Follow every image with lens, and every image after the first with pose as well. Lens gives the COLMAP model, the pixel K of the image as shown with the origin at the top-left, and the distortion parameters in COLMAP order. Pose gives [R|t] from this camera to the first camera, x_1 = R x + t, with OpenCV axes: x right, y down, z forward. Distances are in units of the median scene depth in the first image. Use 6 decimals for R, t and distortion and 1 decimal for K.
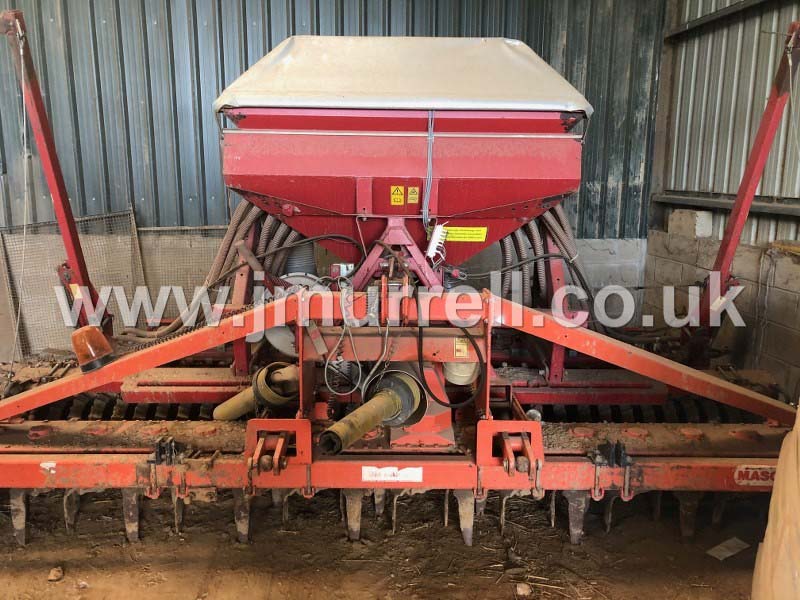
lens RADIAL K [[650.6, 0, 396.9], [0, 650.6, 294.3], [0, 0, 1]] dist [0.053627, -0.054000]
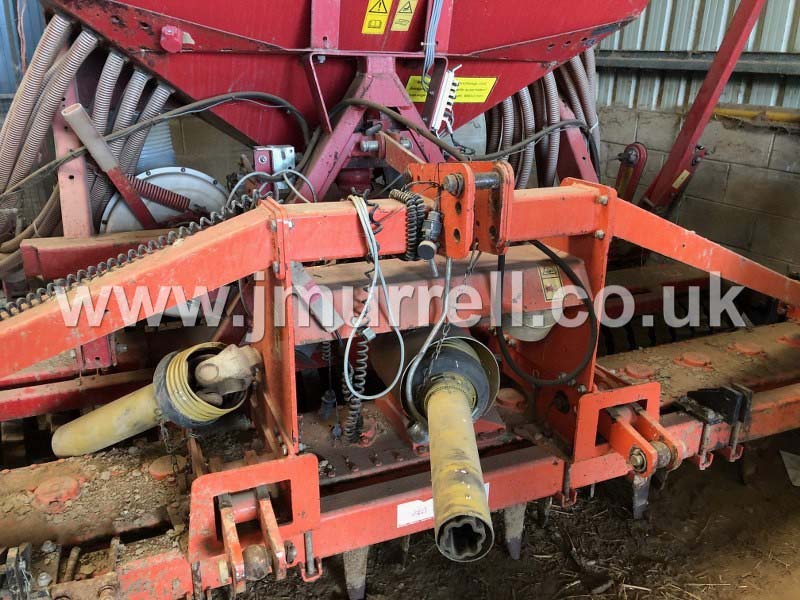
lens RADIAL K [[658.0, 0, 400.0], [0, 658.0, 300.0], [0, 0, 1]] dist [0.012274, 0.002122]
pose [[0.921550, -0.125762, 0.367327, -0.218411], [0.058120, 0.980111, 0.189750, -0.020377], [-0.383884, -0.153515, 0.910531, 0.453127]]
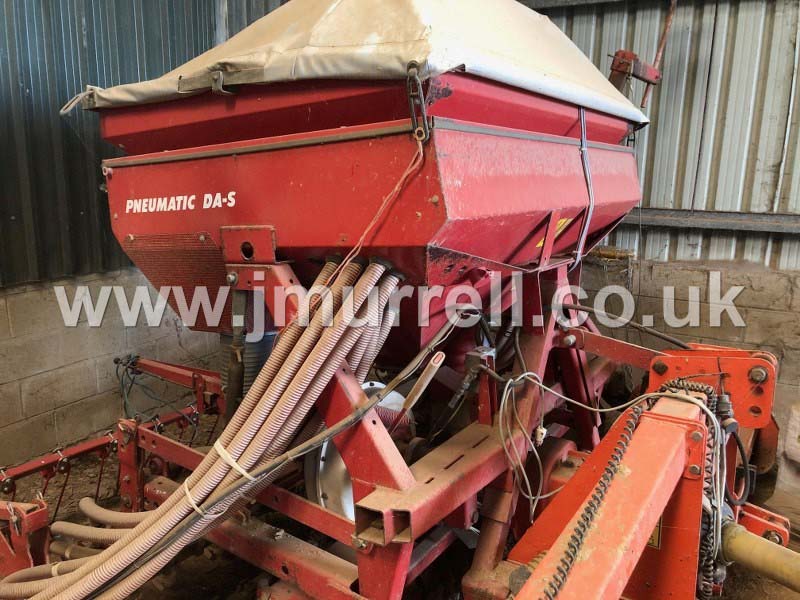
lens RADIAL K [[657.4, 0, 390.6], [0, 657.4, 301.9], [0, 0, 1]] dist [0.009419, 0.002381]
pose [[0.556177, -0.165101, 0.814499, -0.652722], [0.139738, 0.984693, 0.104180, -0.176944], [-0.819232, 0.055874, 0.570734, 0.764425]]
